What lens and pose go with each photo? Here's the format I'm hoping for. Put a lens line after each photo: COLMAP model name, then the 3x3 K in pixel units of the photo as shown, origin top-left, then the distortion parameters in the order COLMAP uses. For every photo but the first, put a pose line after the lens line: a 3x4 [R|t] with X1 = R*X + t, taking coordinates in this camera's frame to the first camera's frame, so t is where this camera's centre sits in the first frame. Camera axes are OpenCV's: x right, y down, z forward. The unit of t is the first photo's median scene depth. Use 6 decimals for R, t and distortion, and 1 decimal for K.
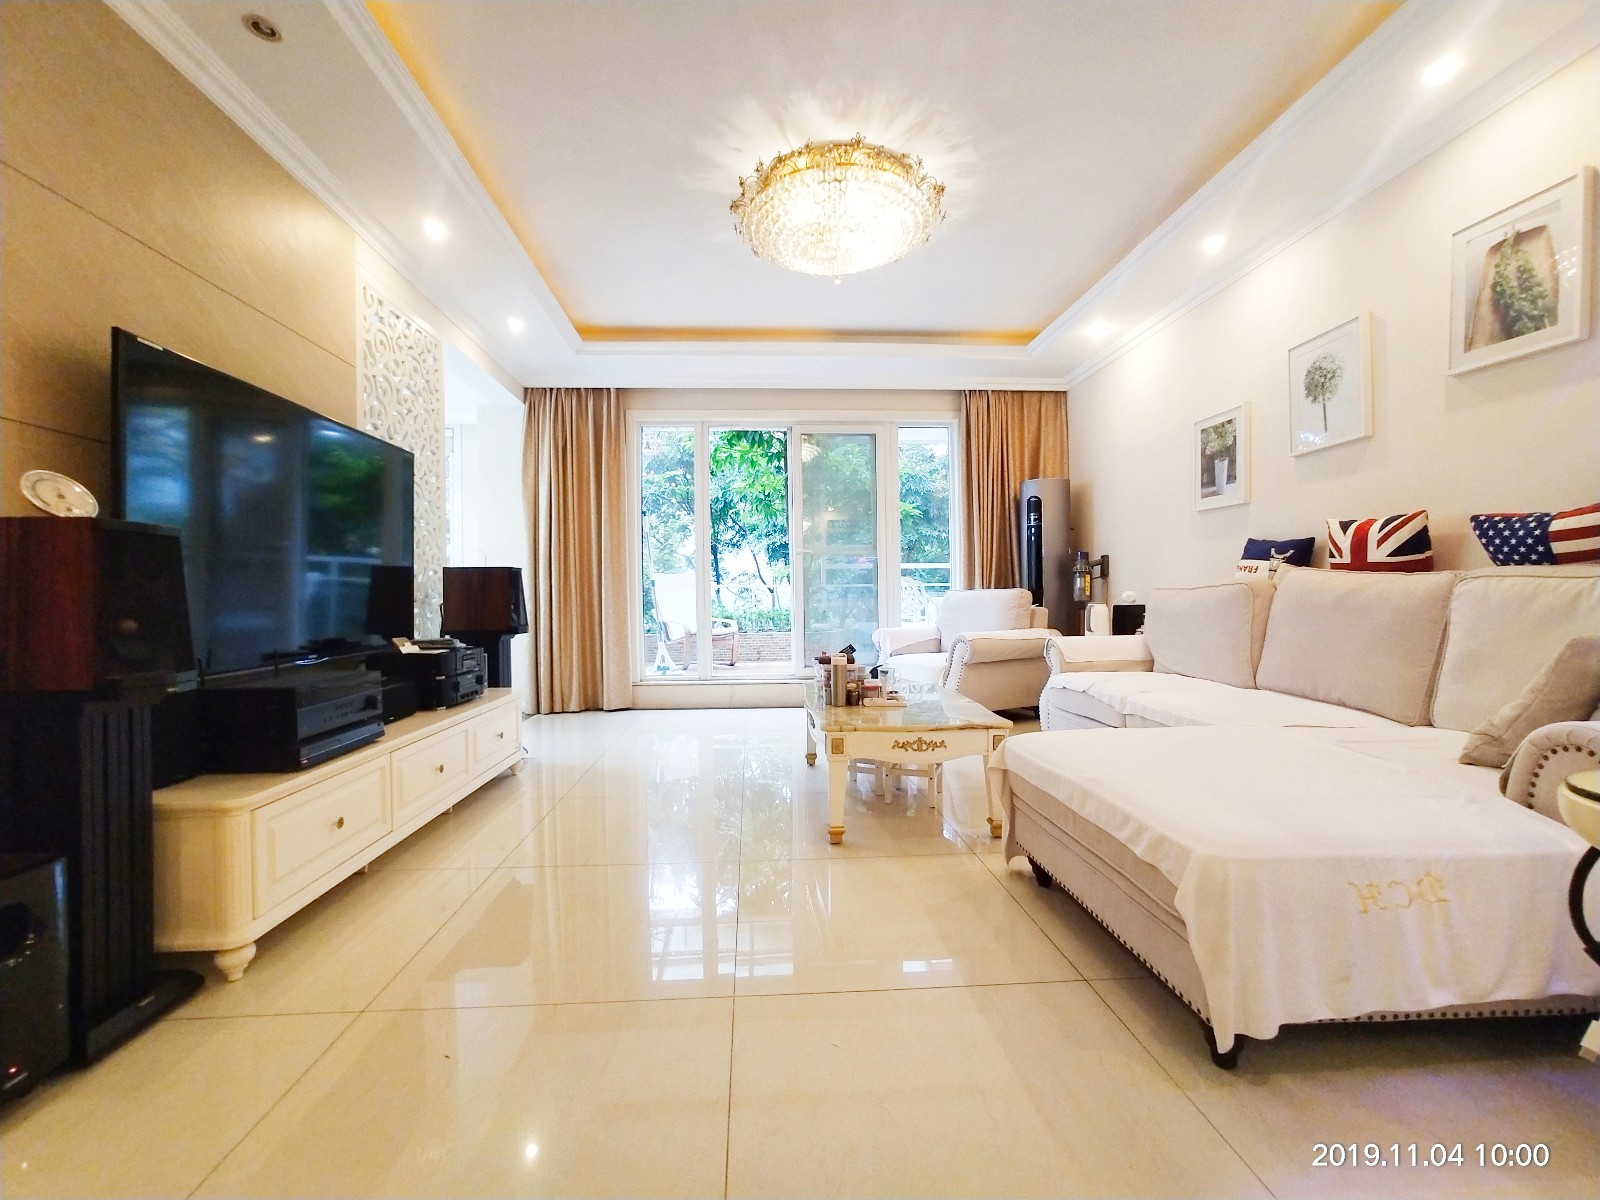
lens RADIAL K [[709.1, 0, 786.9], [0, 709.1, 599.0], [0, 0, 1]] dist [0.002021, 0.002411]
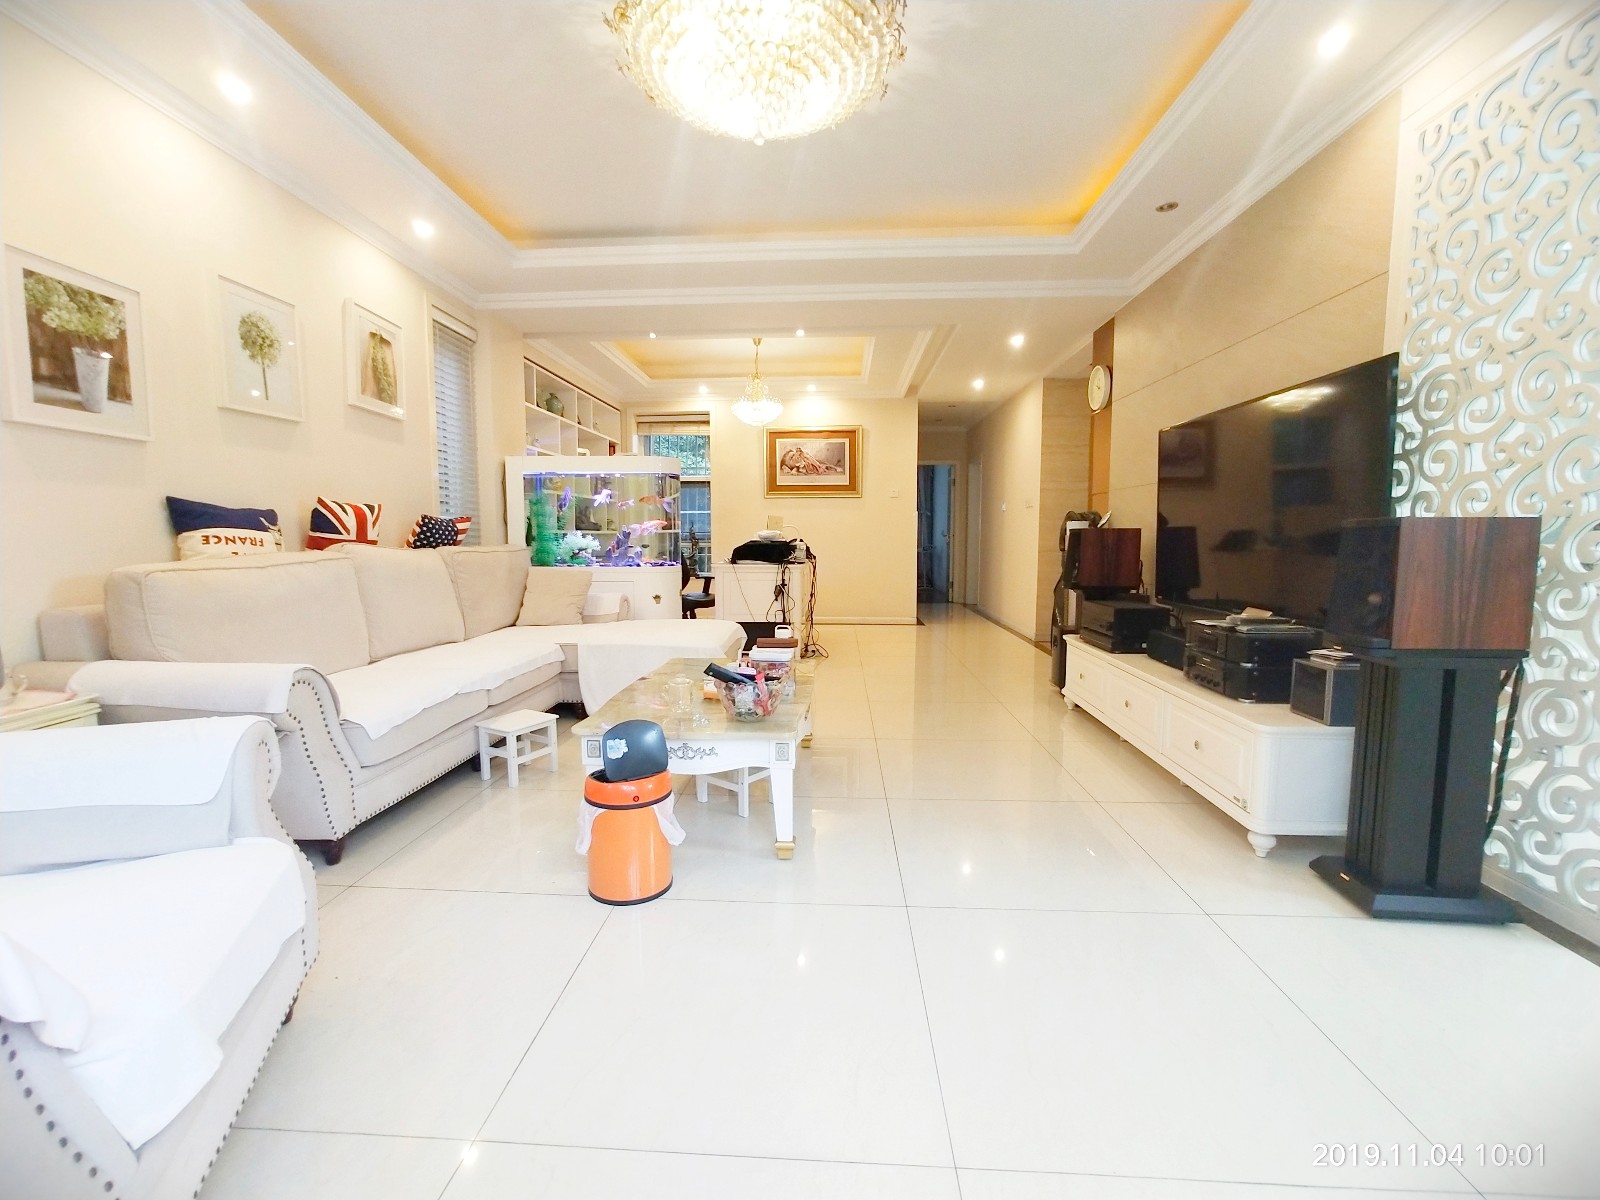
lens RADIAL K [[709.1, 0, 783.9], [0, 709.1, 605.5], [0, 0, 1]] dist [0.002021, 0.002411]
pose [[-0.992518, -0.000970, 0.122095, -0.038348], [0.011522, 0.994761, 0.101572, -0.041611], [-0.121554, 0.102219, -0.987307, 1.596573]]
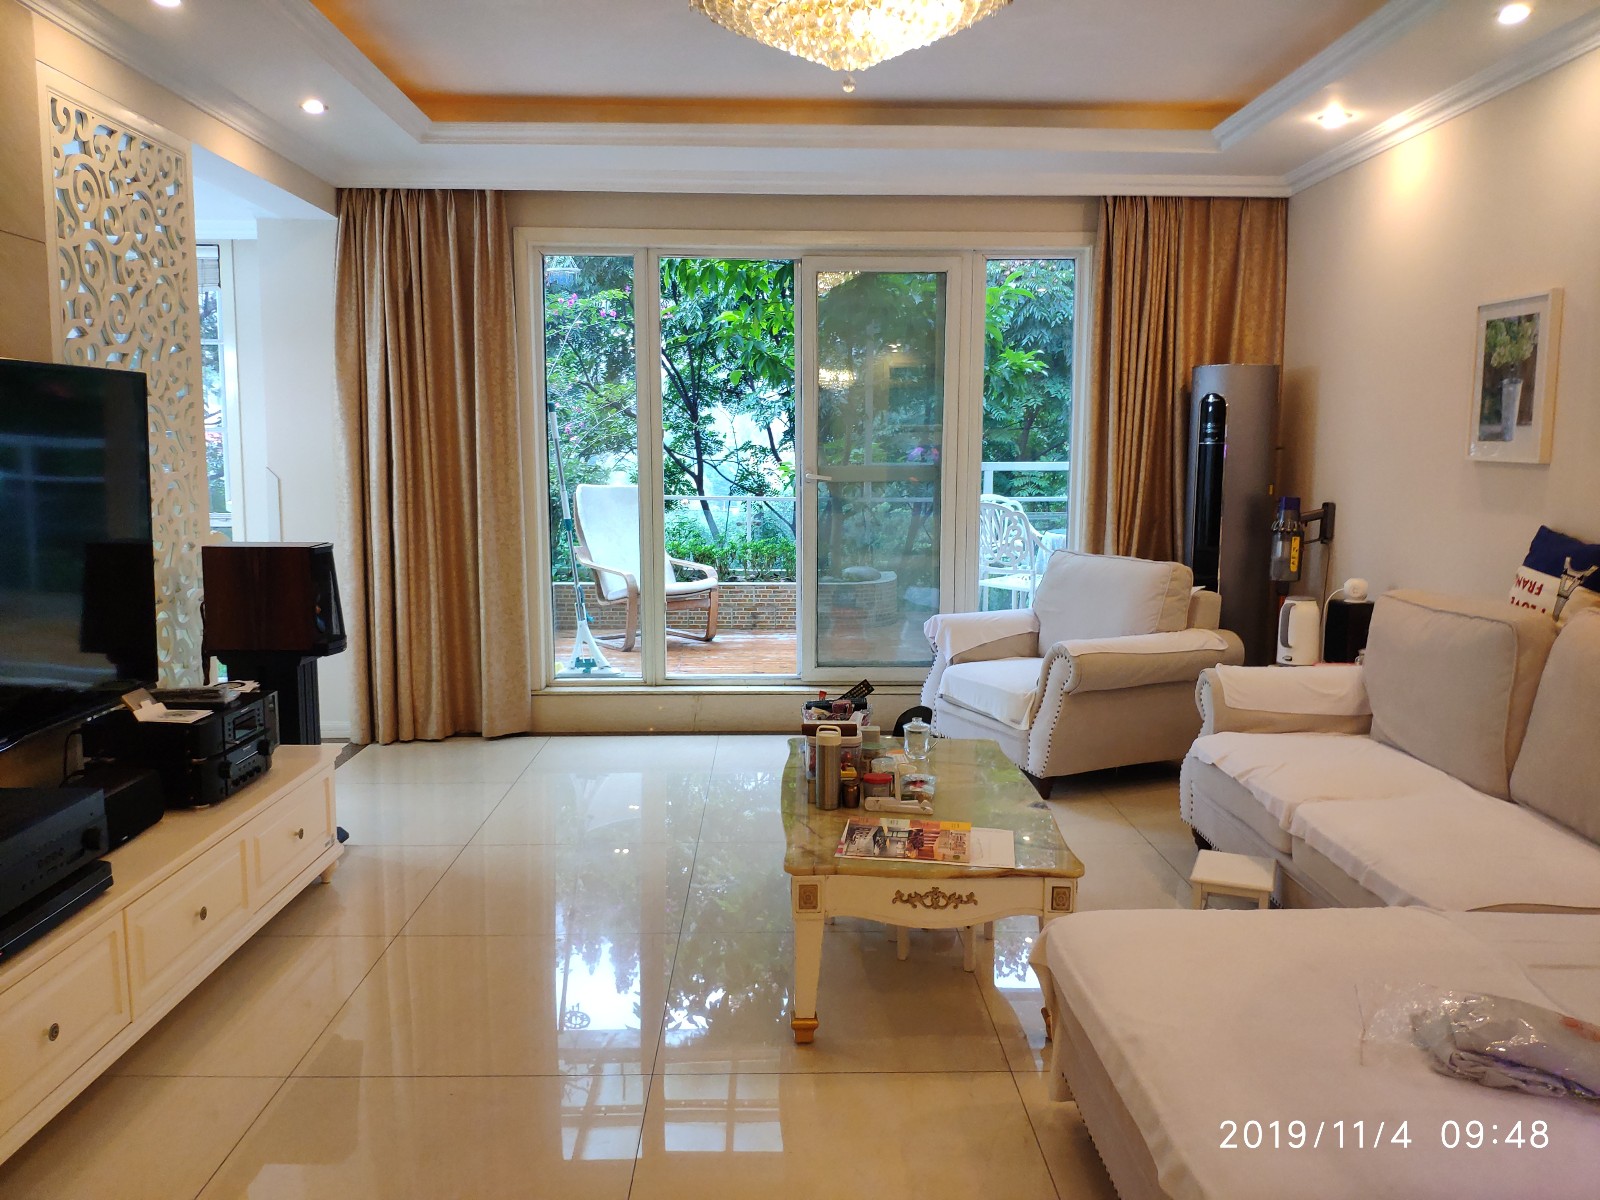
lens RADIAL K [[1256.8, 0, 793.6], [0, 1256.8, 587.3], [0, 0, 1]] dist [0.079949, -0.096983]
pose [[0.999294, 0.018287, -0.032829, 0.062905], [-0.014692, 0.994195, 0.106588, -0.135583], [0.034588, -0.106031, 0.993761, -0.080773]]
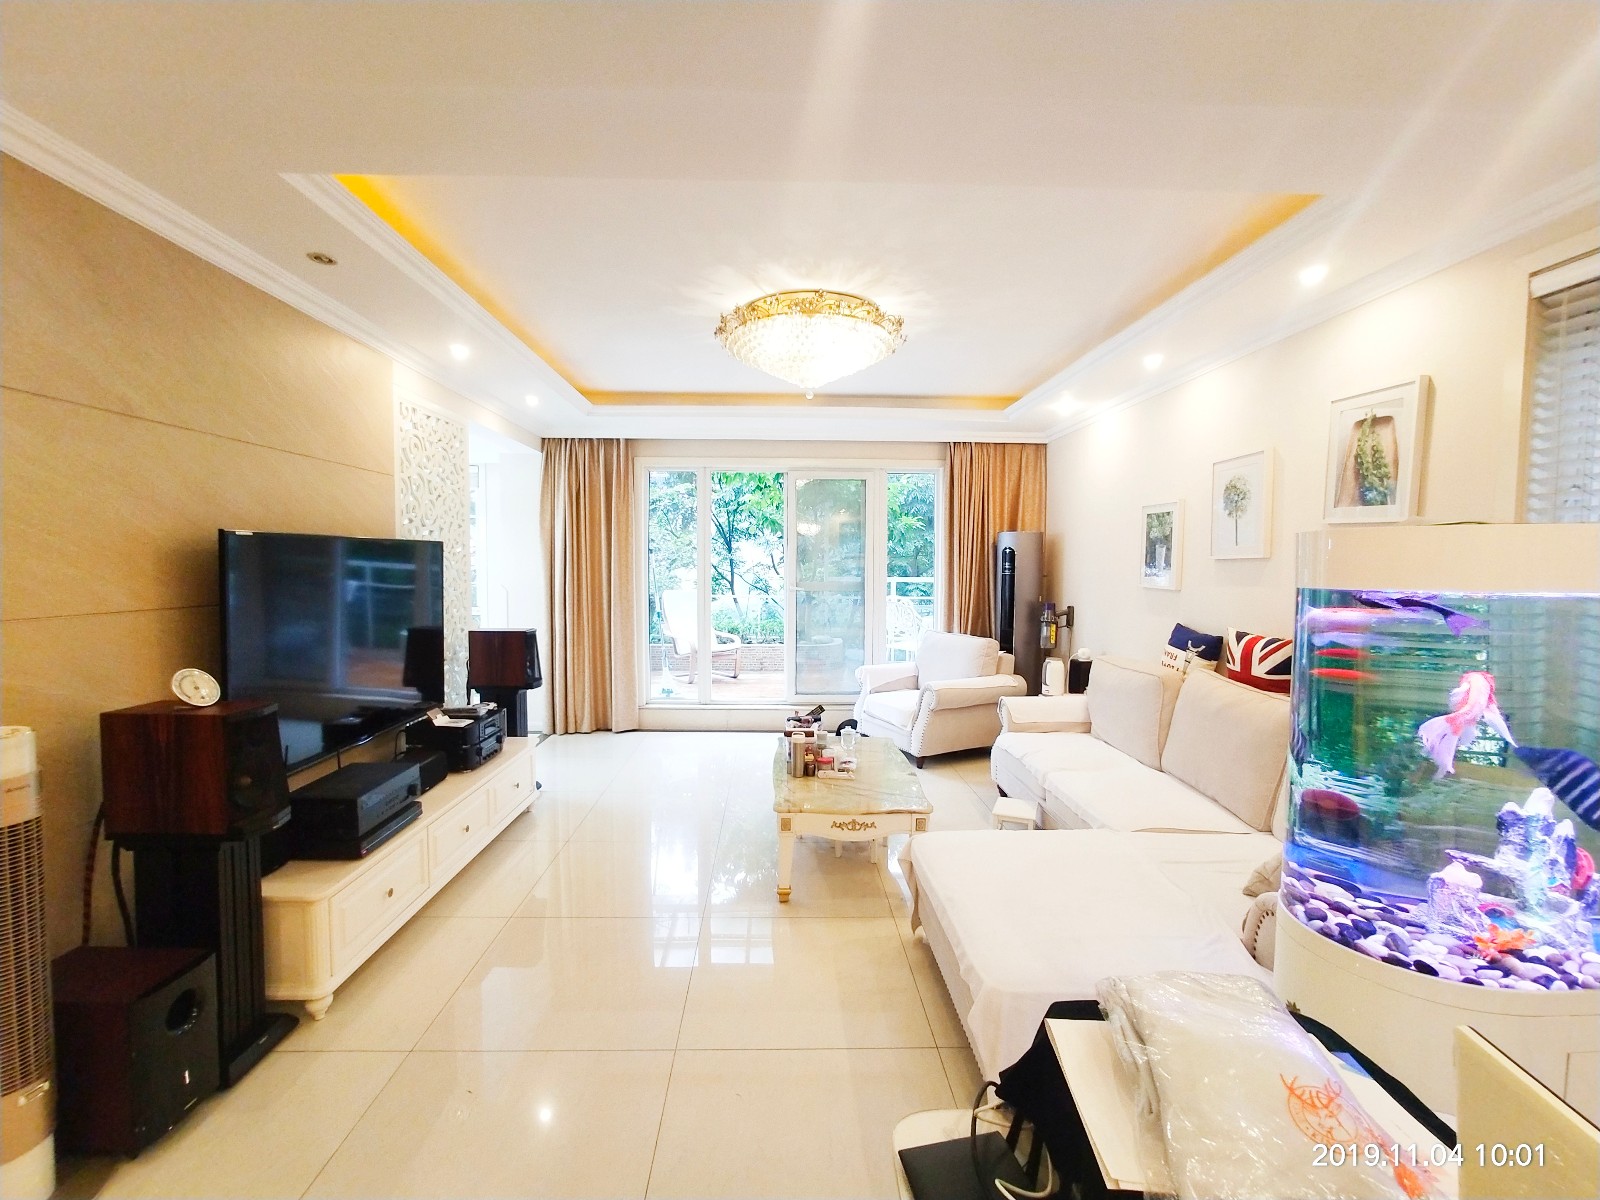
lens RADIAL K [[709.1, 0, 782.1], [0, 709.1, 604.1], [0, 0, 1]] dist [0.002021, 0.002411]
pose [[0.999058, 0.019345, -0.038844, 0.070700], [-0.017255, 0.998423, 0.053425, -0.160371], [0.039816, -0.052705, 0.997816, -0.133449]]
